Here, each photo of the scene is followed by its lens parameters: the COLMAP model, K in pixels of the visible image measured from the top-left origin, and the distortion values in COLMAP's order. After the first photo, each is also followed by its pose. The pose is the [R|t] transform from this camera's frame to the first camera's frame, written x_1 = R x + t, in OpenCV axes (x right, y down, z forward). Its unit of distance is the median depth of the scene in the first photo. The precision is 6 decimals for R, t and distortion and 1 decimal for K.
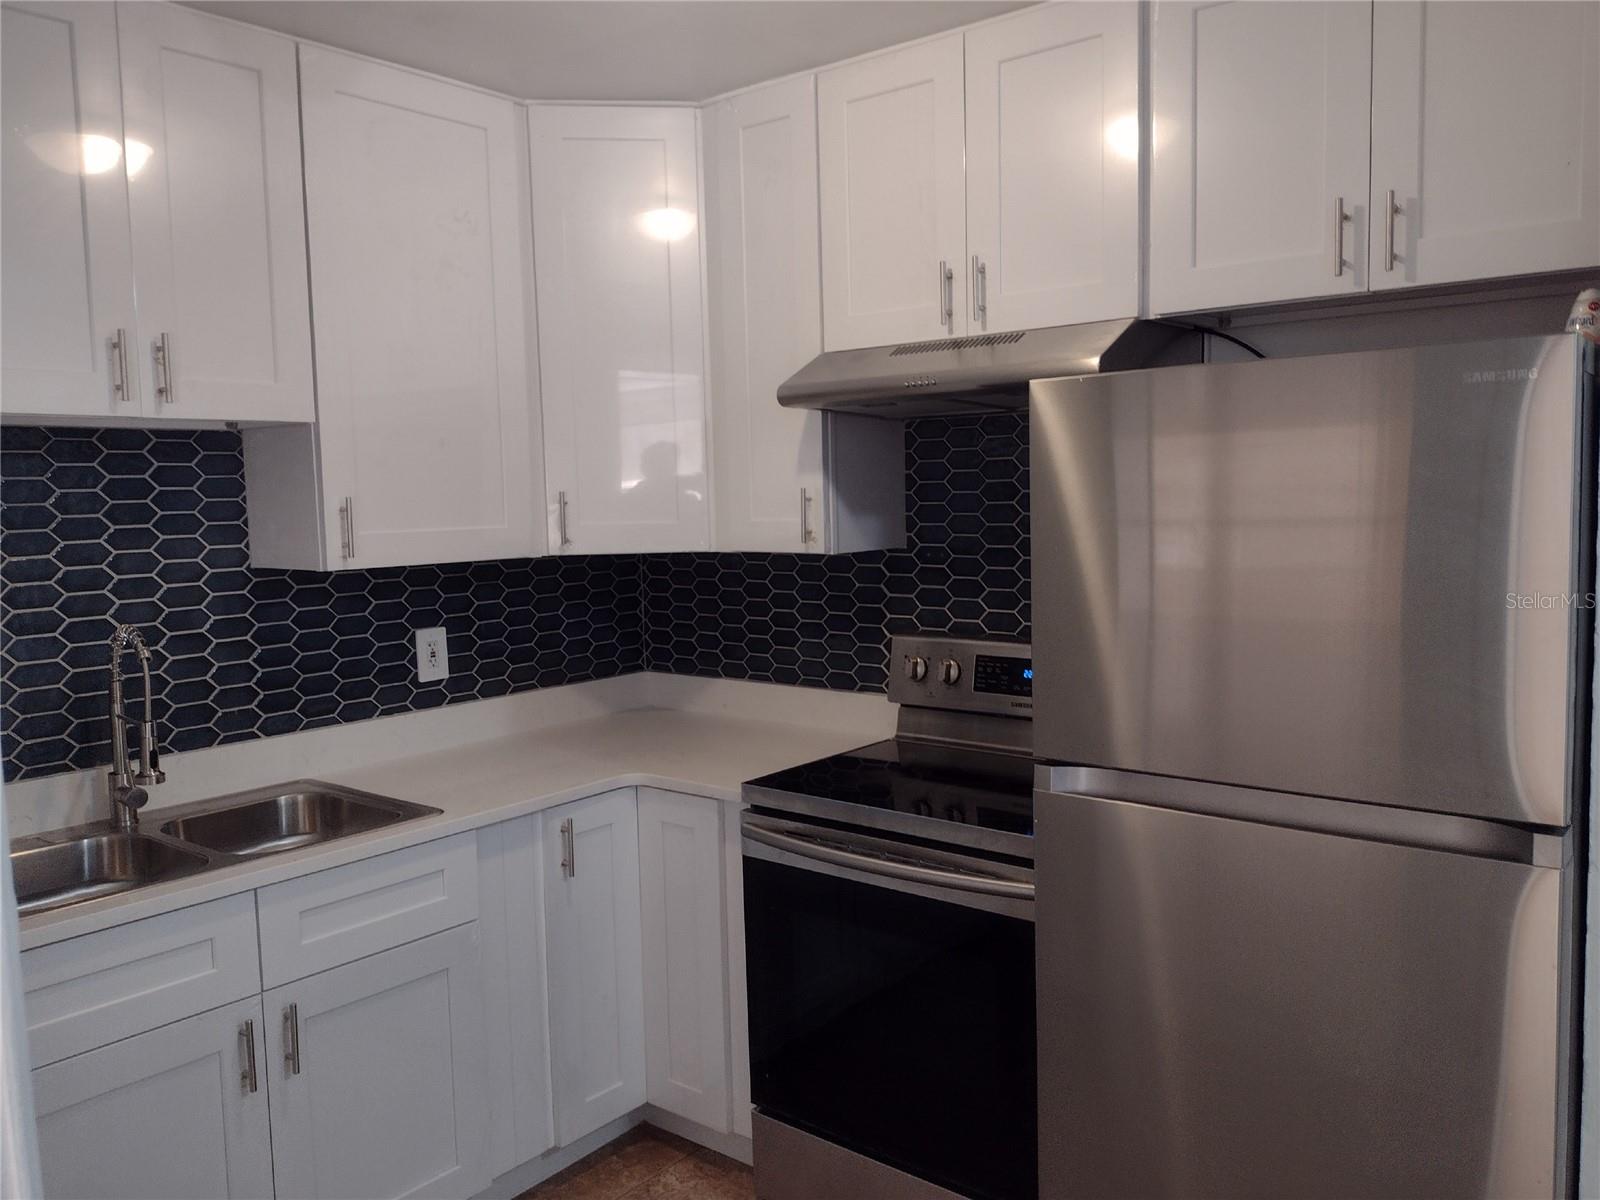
lens RADIAL K [[1231.9, 0, 832.2], [0, 1231.9, 569.4], [0, 0, 1]] dist [0.088762, -0.164552]
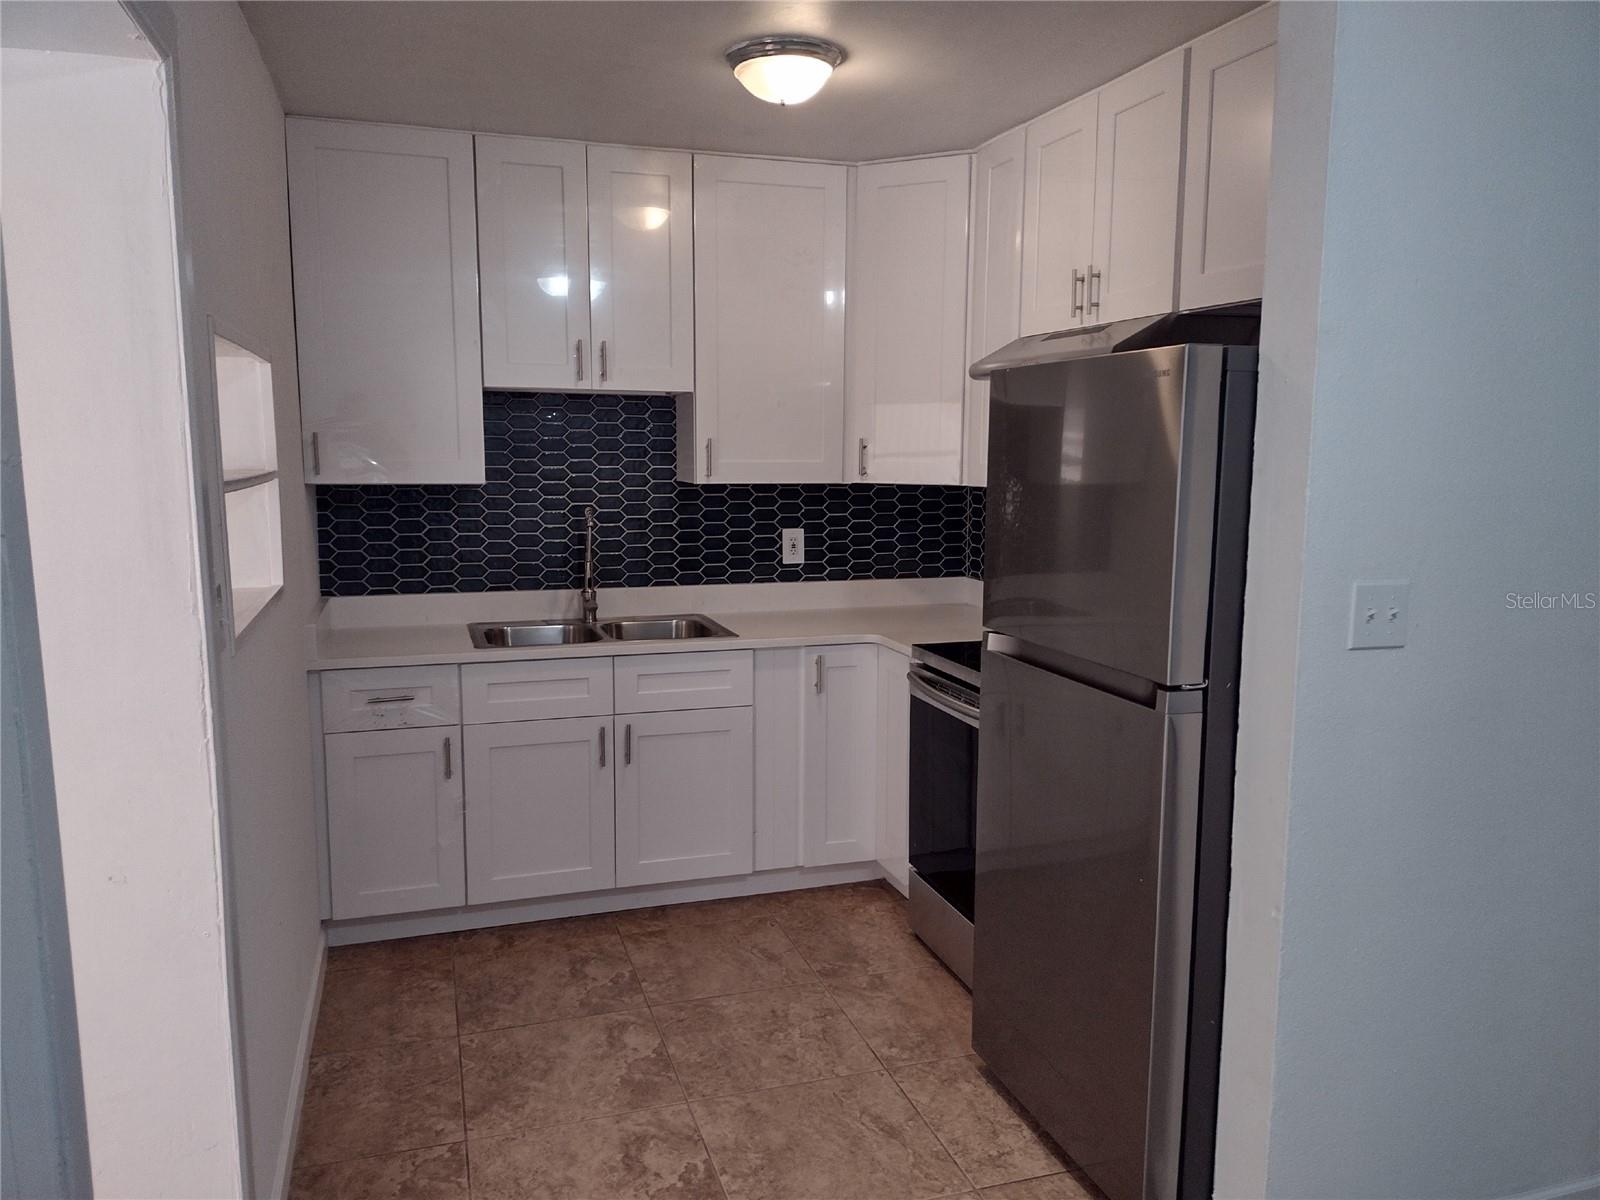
lens RADIAL K [[1201.6, 0, 810.6], [0, 1201.6, 595.3], [0, 0, 1]] dist [0.026085, -0.006225]
pose [[0.833938, 0.096910, -0.543283, 0.545978], [-0.060410, 0.994575, 0.084681, 0.003914], [0.548542, -0.037798, 0.835268, -0.220874]]
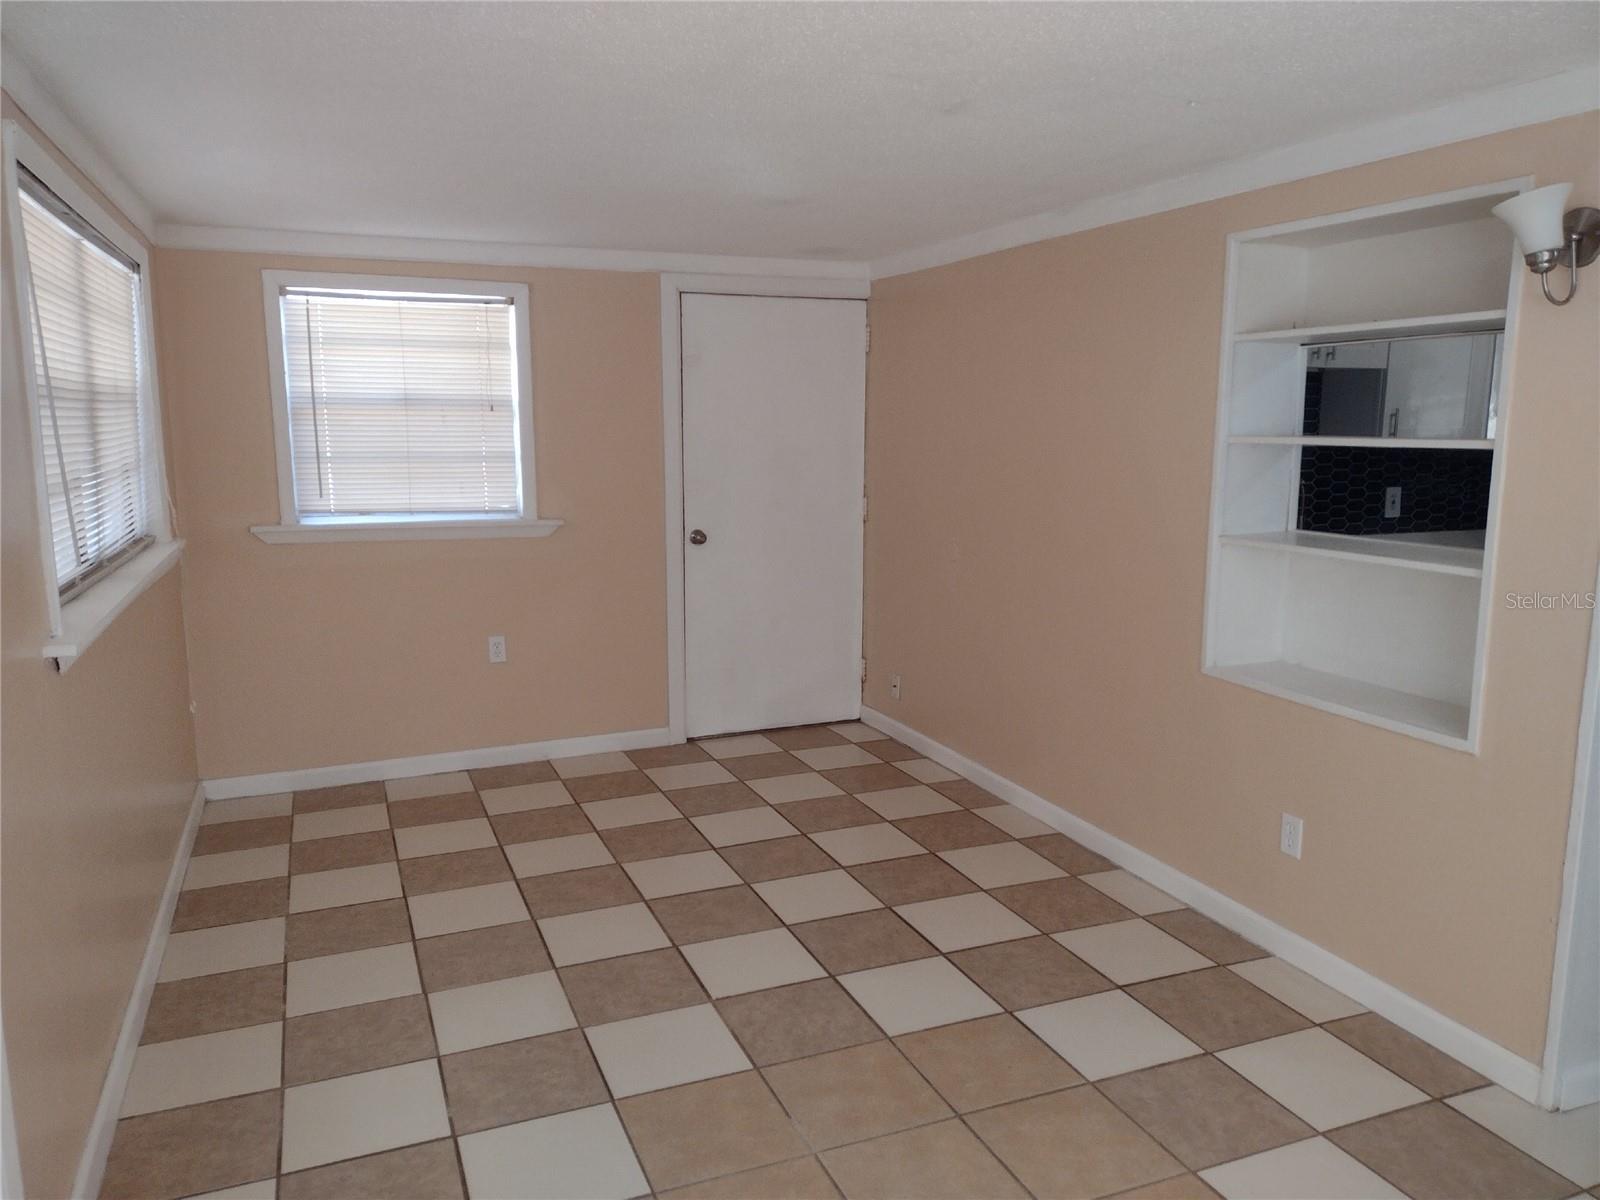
lens RADIAL K [[1201.6, 0, 810.6], [0, 1201.6, 595.3], [0, 0, 1]] dist [0.026085, -0.006225]
pose [[0.872322, 0.096728, -0.479268, -0.236991], [-0.055939, 0.993543, 0.098705, 0.085854], [0.485721, -0.059293, 0.872101, -0.976887]]
